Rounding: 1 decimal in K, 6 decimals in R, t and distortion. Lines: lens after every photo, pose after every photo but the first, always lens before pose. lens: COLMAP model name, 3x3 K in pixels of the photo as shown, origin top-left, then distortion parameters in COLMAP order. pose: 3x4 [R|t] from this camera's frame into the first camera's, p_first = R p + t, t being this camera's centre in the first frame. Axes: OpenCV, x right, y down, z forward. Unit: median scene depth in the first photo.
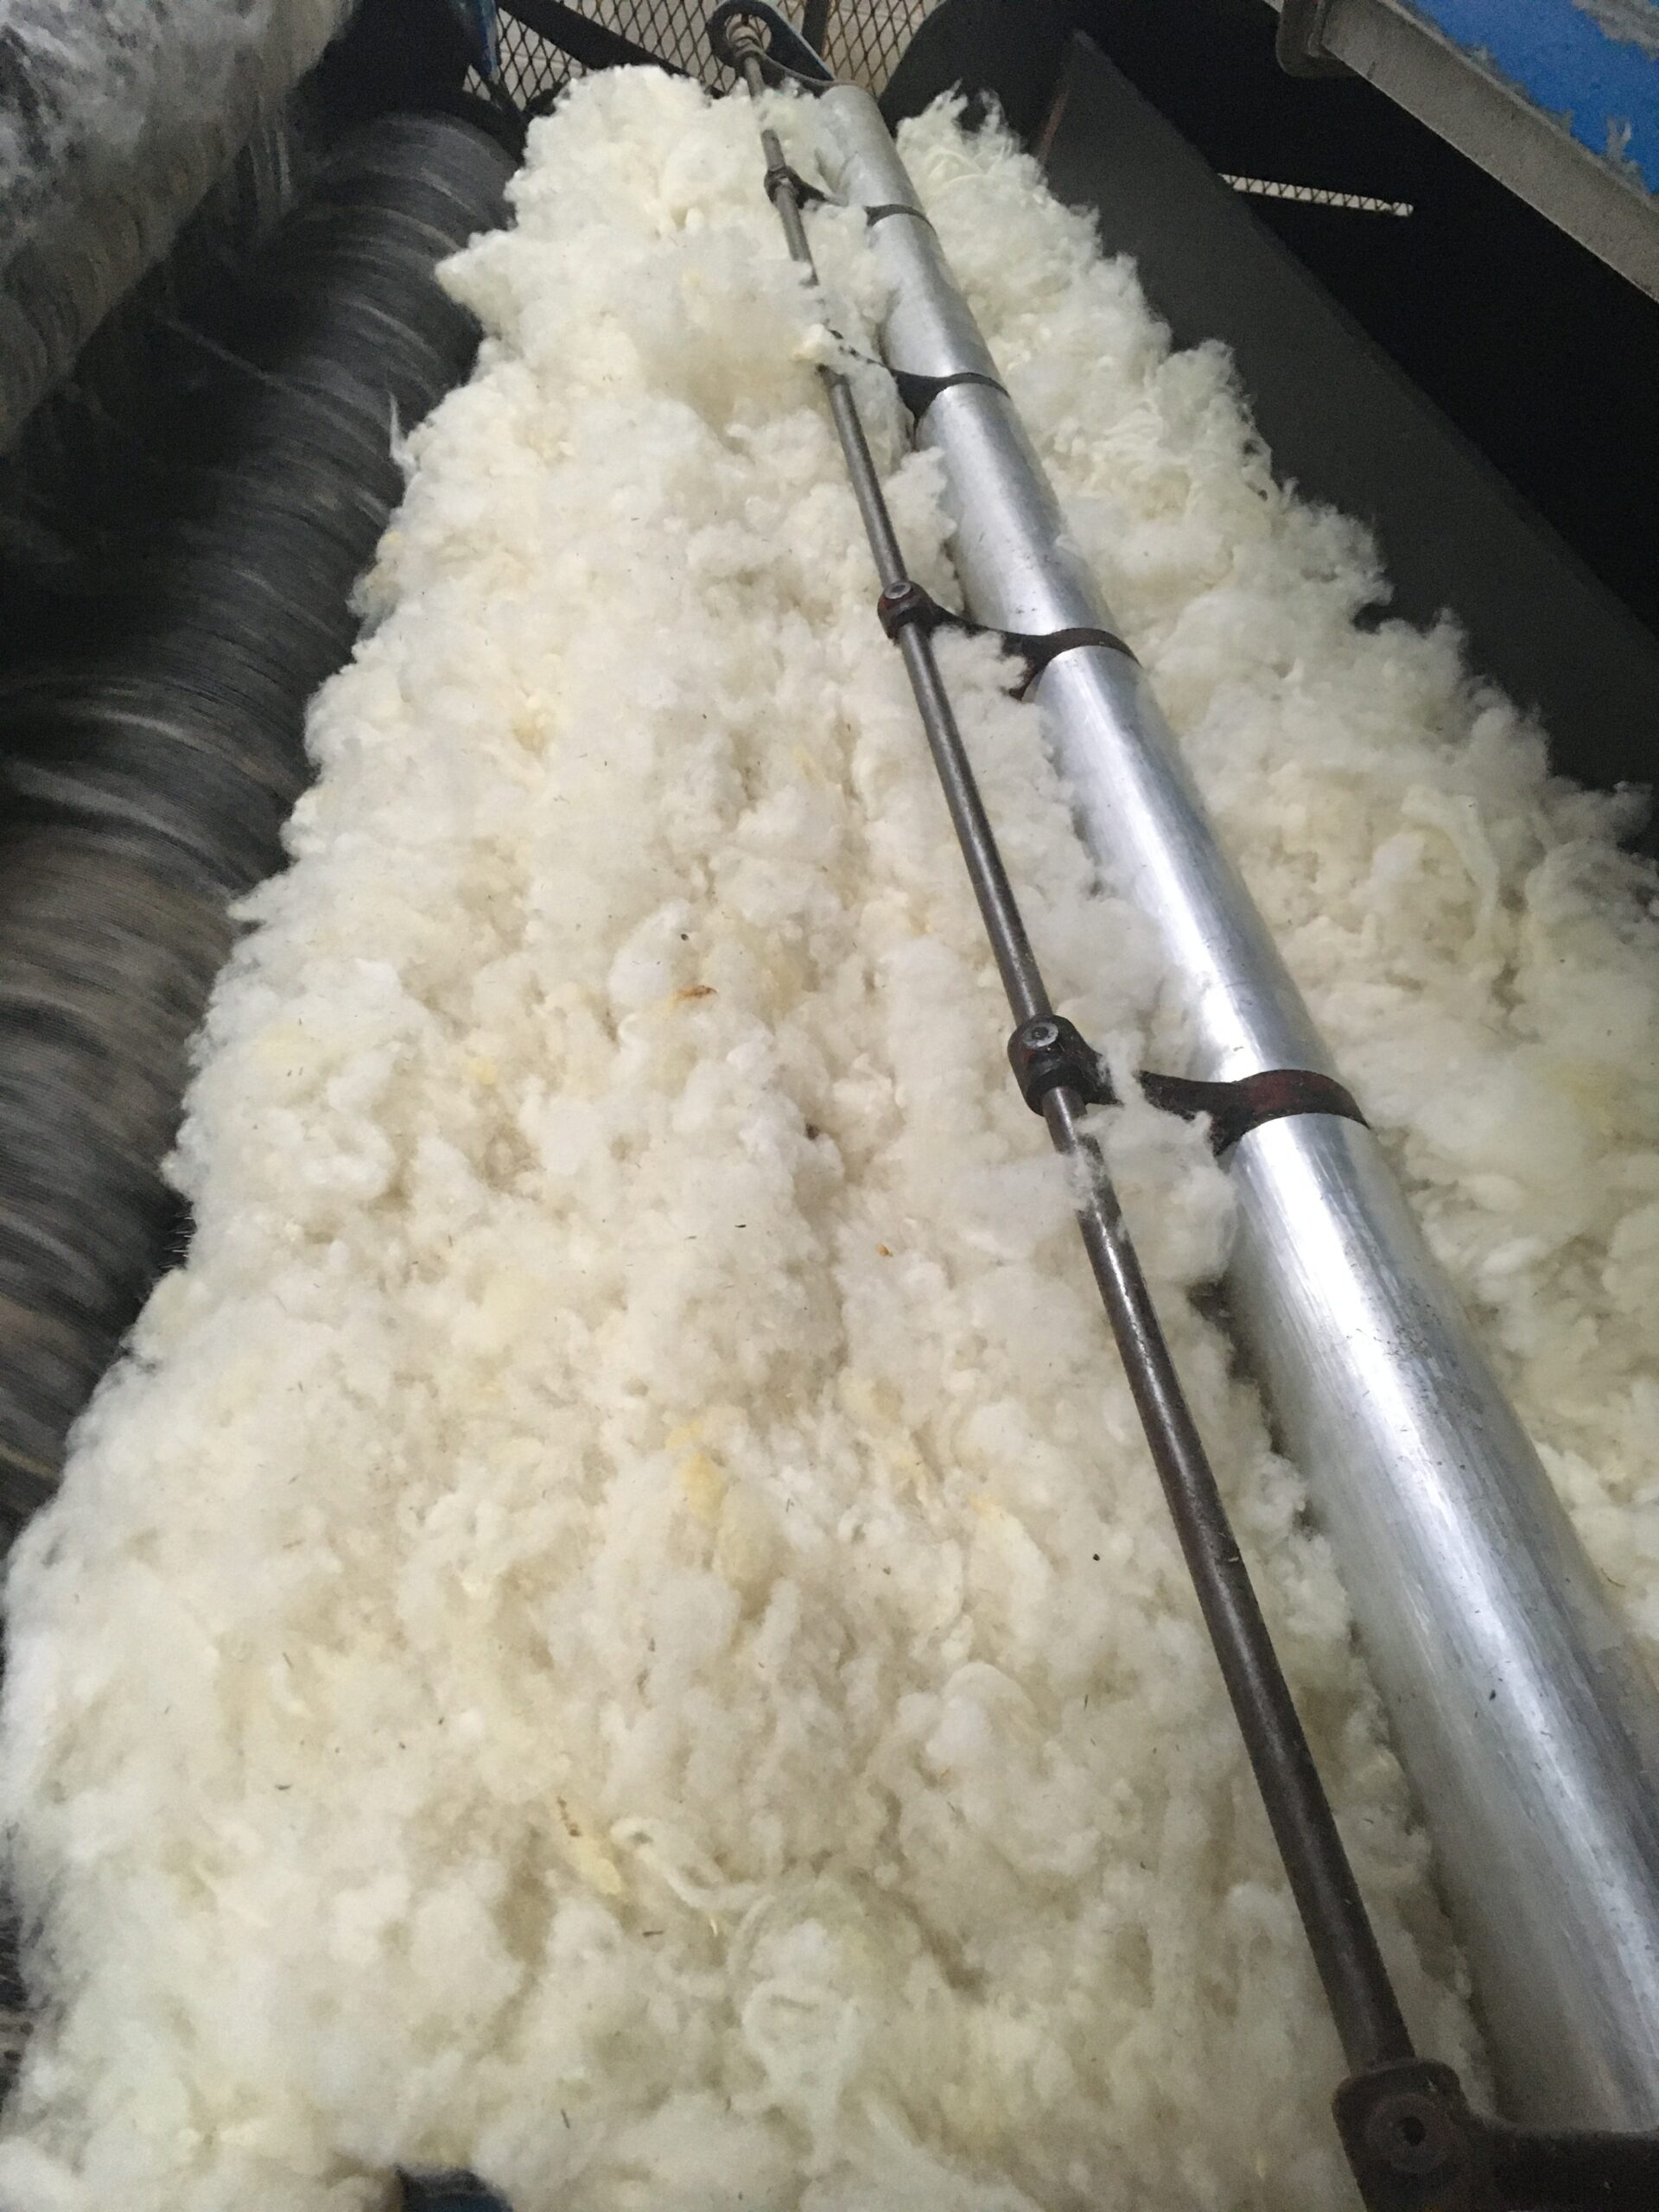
lens RADIAL K [[1910.3, 0, 829.5], [0, 1910.3, 1106.0], [0, 0, 1]] dist [0.012797, 0.001727]
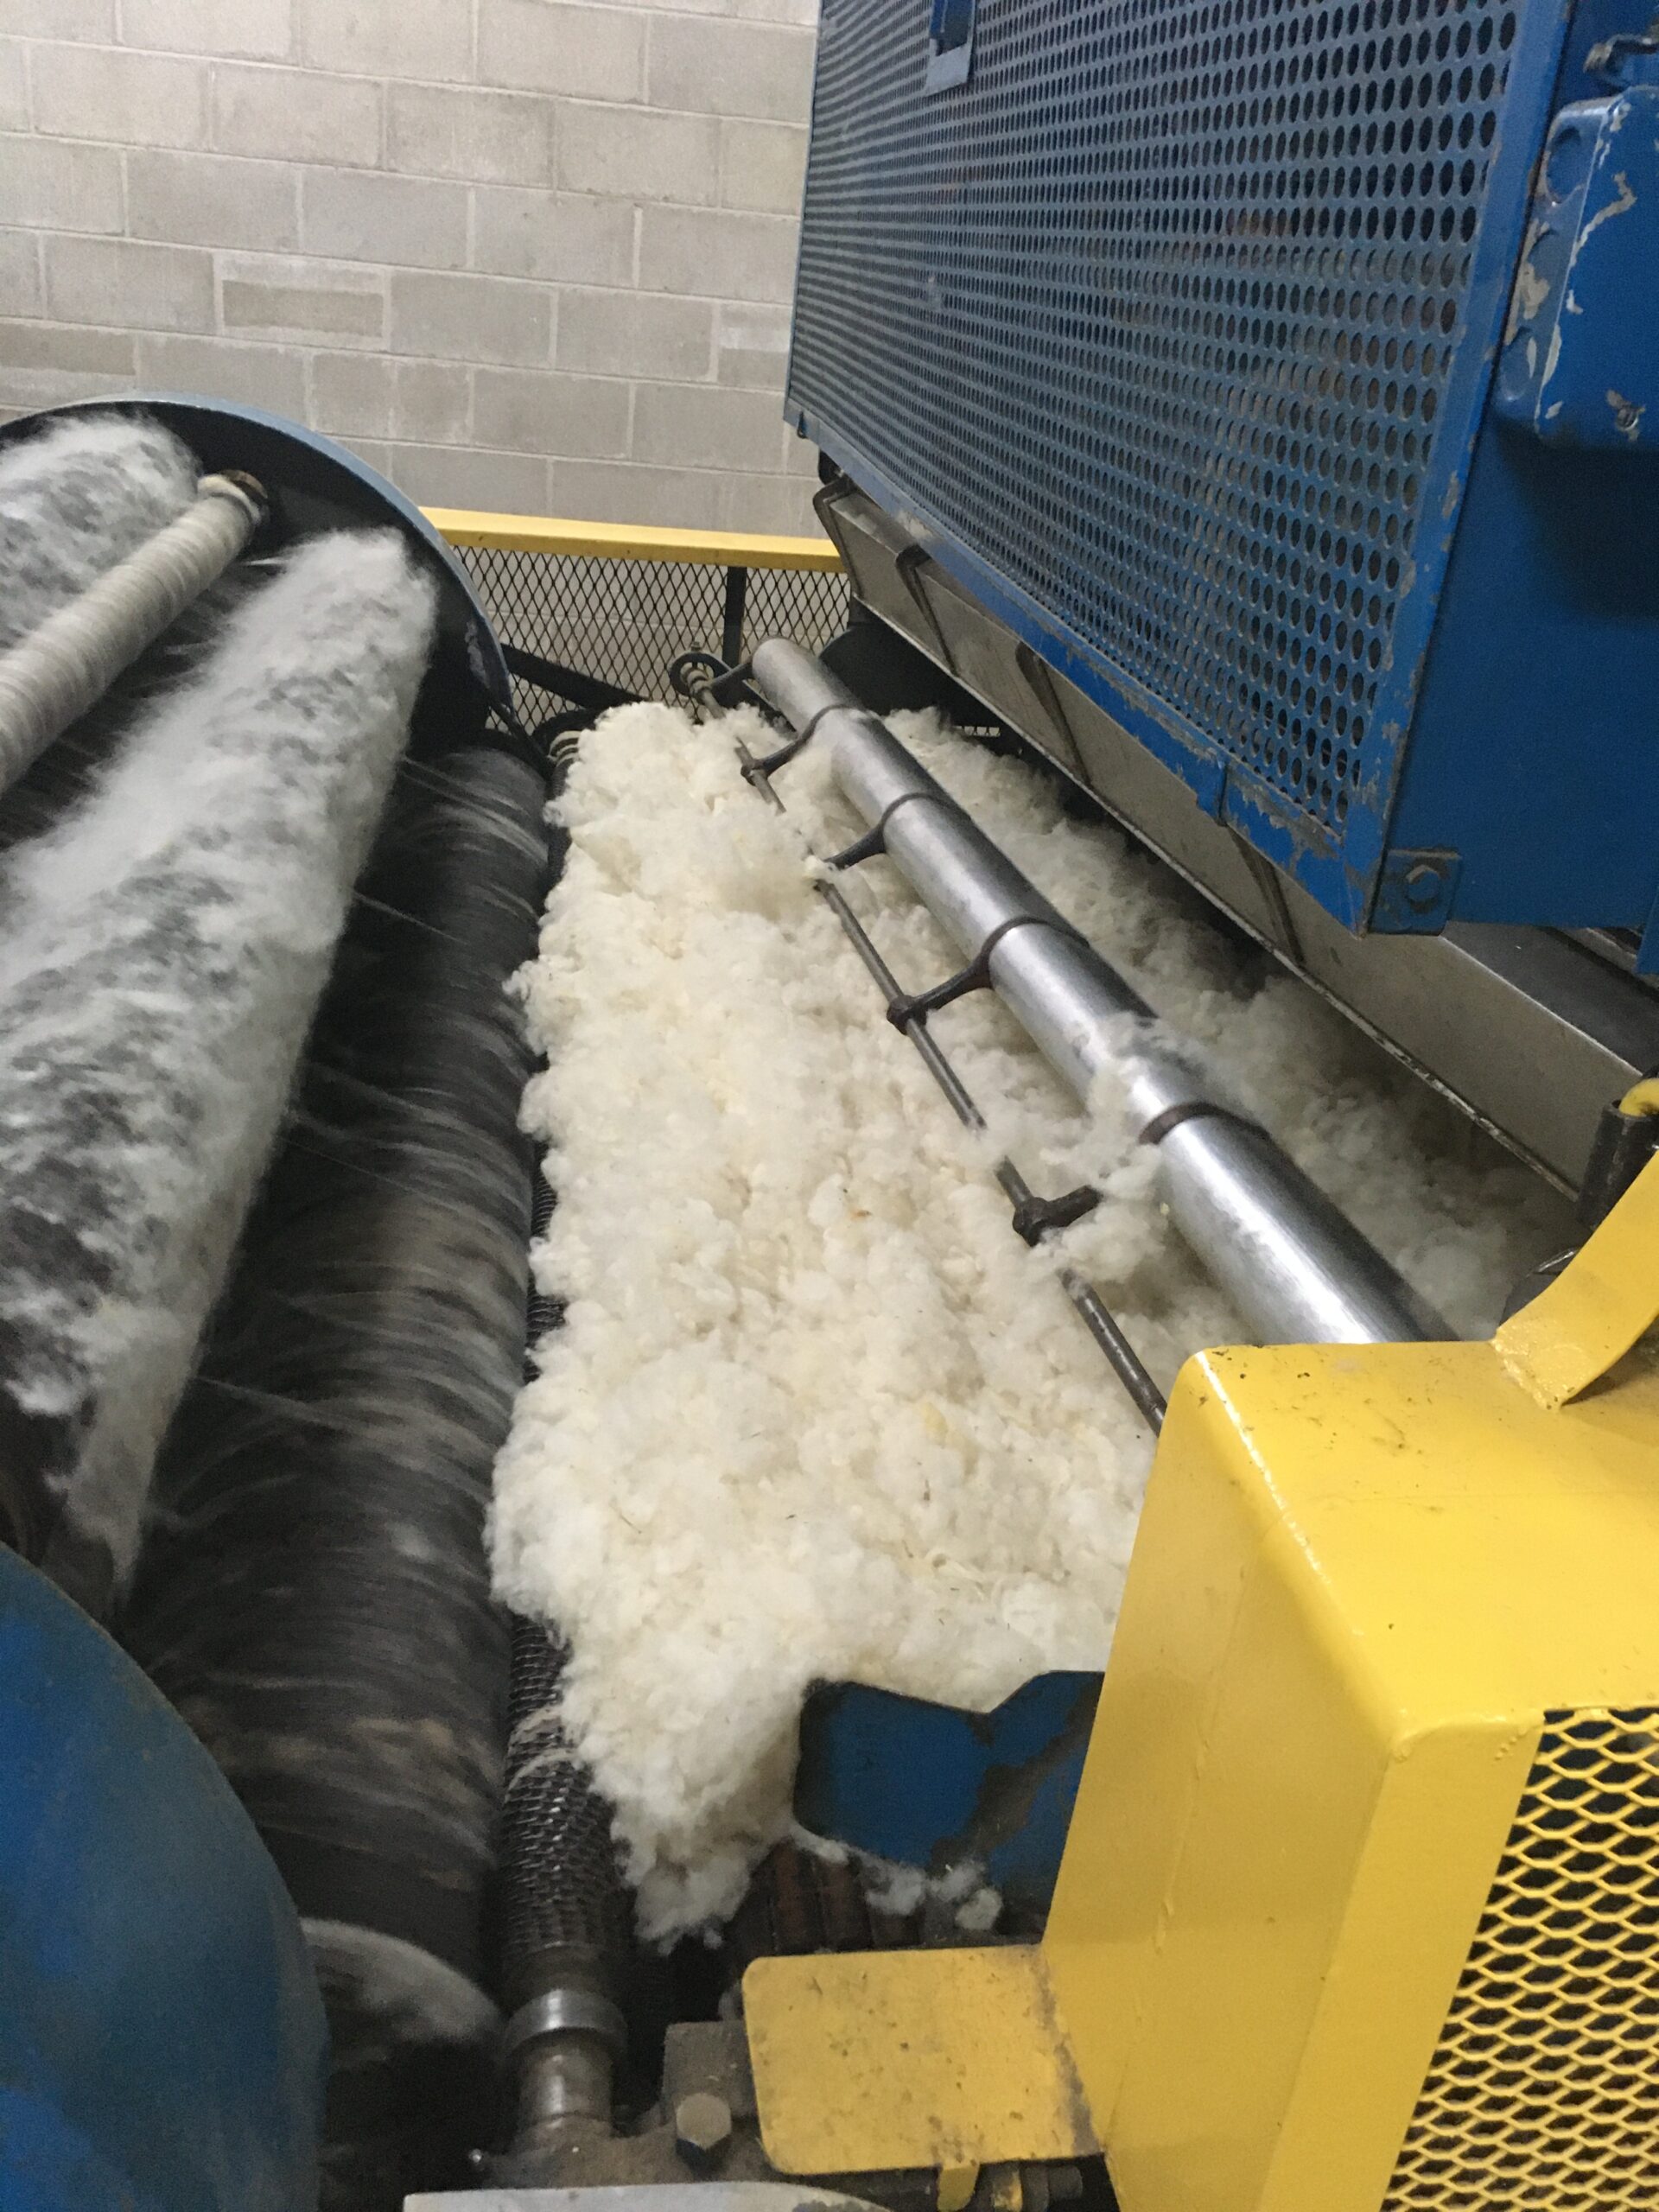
lens RADIAL K [[1865.0, 0, 829.5], [0, 1865.0, 1106.0], [0, 0, 1]] dist [-0.002849, -0.000328]
pose [[0.990671, -0.126716, 0.050138, -0.154491], [0.135144, 0.960834, -0.241940, 0.232595], [-0.017516, 0.246458, 0.968995, -0.638399]]
